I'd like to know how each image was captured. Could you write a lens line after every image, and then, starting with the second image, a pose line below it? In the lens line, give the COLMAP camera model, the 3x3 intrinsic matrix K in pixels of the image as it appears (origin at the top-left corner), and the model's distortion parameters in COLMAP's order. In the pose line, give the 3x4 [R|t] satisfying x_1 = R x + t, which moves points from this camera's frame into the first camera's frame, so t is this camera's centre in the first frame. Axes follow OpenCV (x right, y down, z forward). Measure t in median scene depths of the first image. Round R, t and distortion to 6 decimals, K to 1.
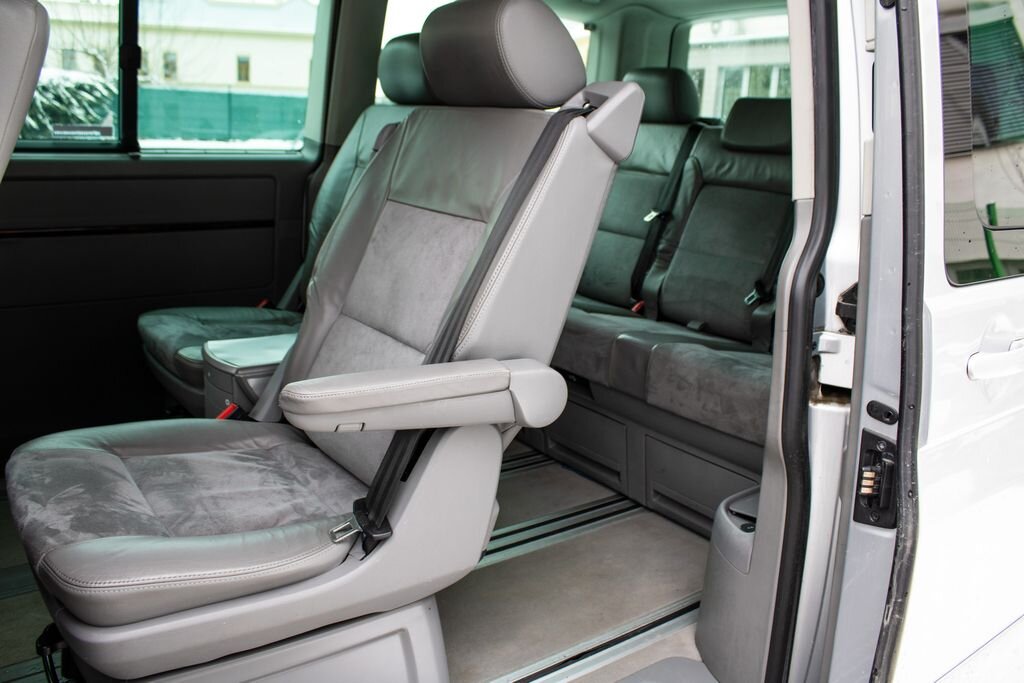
lens RADIAL K [[831.6, 0, 512.0], [0, 831.6, 341.5], [0, 0, 1]] dist [-0.176600, 0.142869]
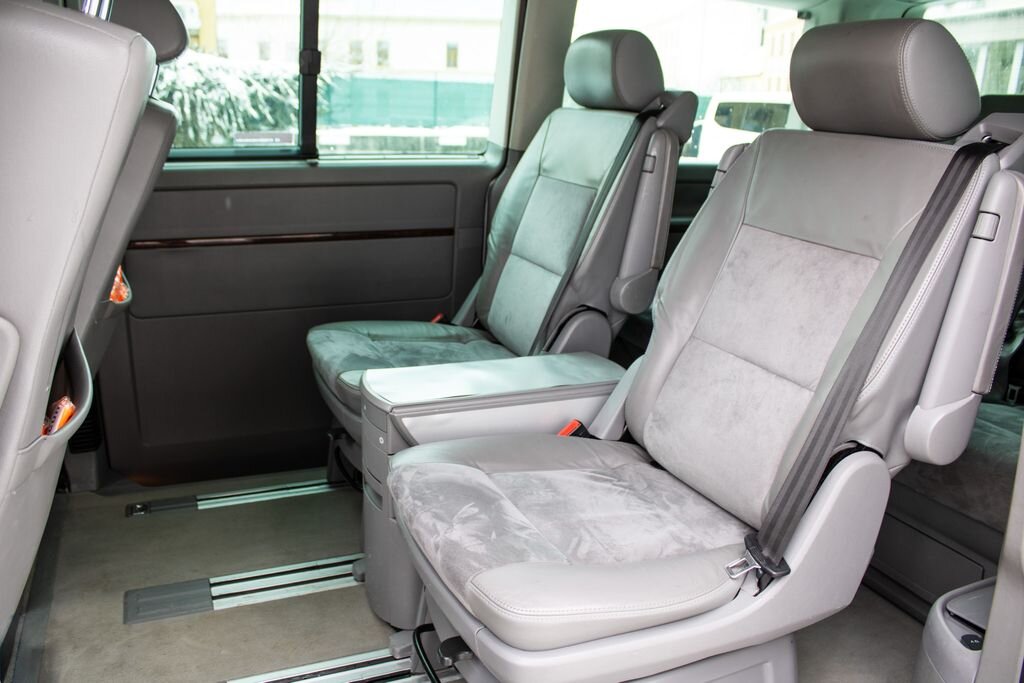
lens RADIAL K [[831.6, 0, 512.0], [0, 831.6, 341.5], [0, 0, 1]] dist [-0.176600, 0.142869]
pose [[0.976565, 0.041108, -0.211258, -0.225127], [-0.037190, 0.999055, 0.022487, -0.045981], [0.211983, -0.014103, 0.977172, -0.025437]]
